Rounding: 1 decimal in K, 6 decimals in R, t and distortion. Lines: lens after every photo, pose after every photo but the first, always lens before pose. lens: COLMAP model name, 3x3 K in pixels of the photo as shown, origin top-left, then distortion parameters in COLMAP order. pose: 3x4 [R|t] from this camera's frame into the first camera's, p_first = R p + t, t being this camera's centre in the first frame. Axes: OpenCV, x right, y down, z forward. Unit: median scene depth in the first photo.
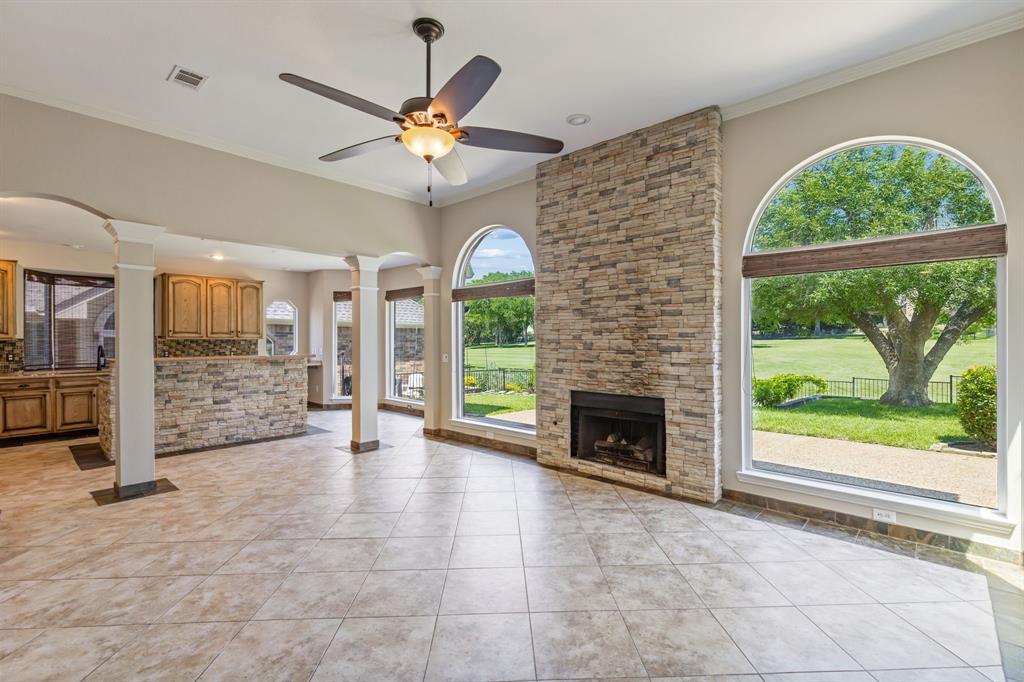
lens RADIAL K [[471.3, 0, 513.9], [0, 471.3, 341.5], [0, 0, 1]] dist [0.012197, -0.000725]
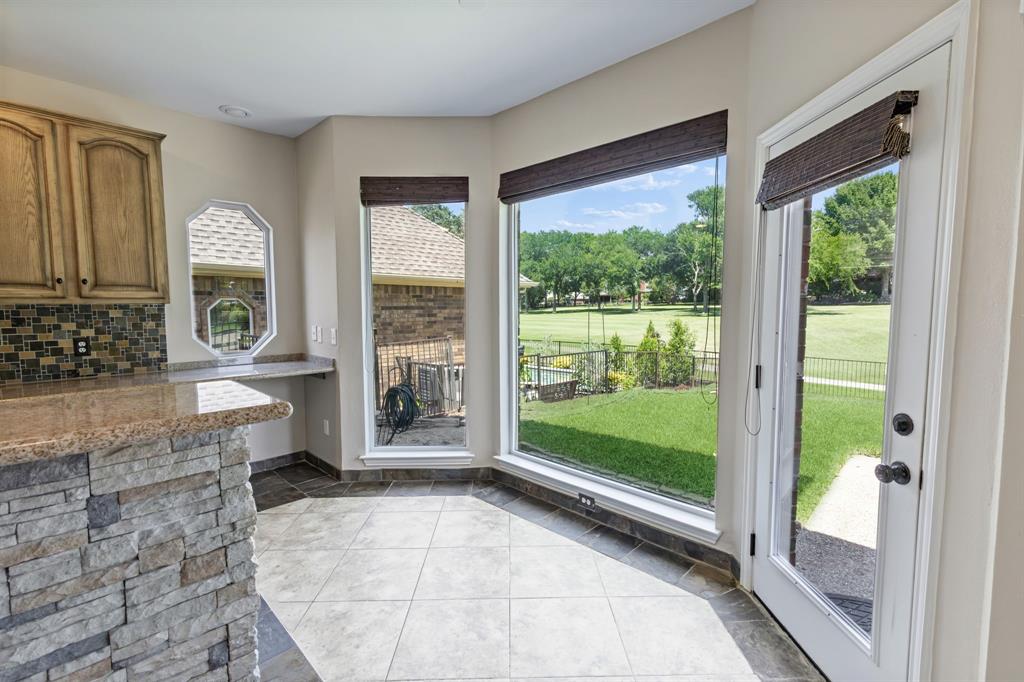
lens RADIAL K [[471.3, 0, 512.6], [0, 471.3, 339.1], [0, 0, 1]] dist [0.012197, -0.000725]
pose [[0.999577, 0.002170, -0.028989, -0.483873], [-0.000223, 0.997752, 0.067012, -0.004659], [0.029070, -0.066977, 0.997331, 1.199092]]
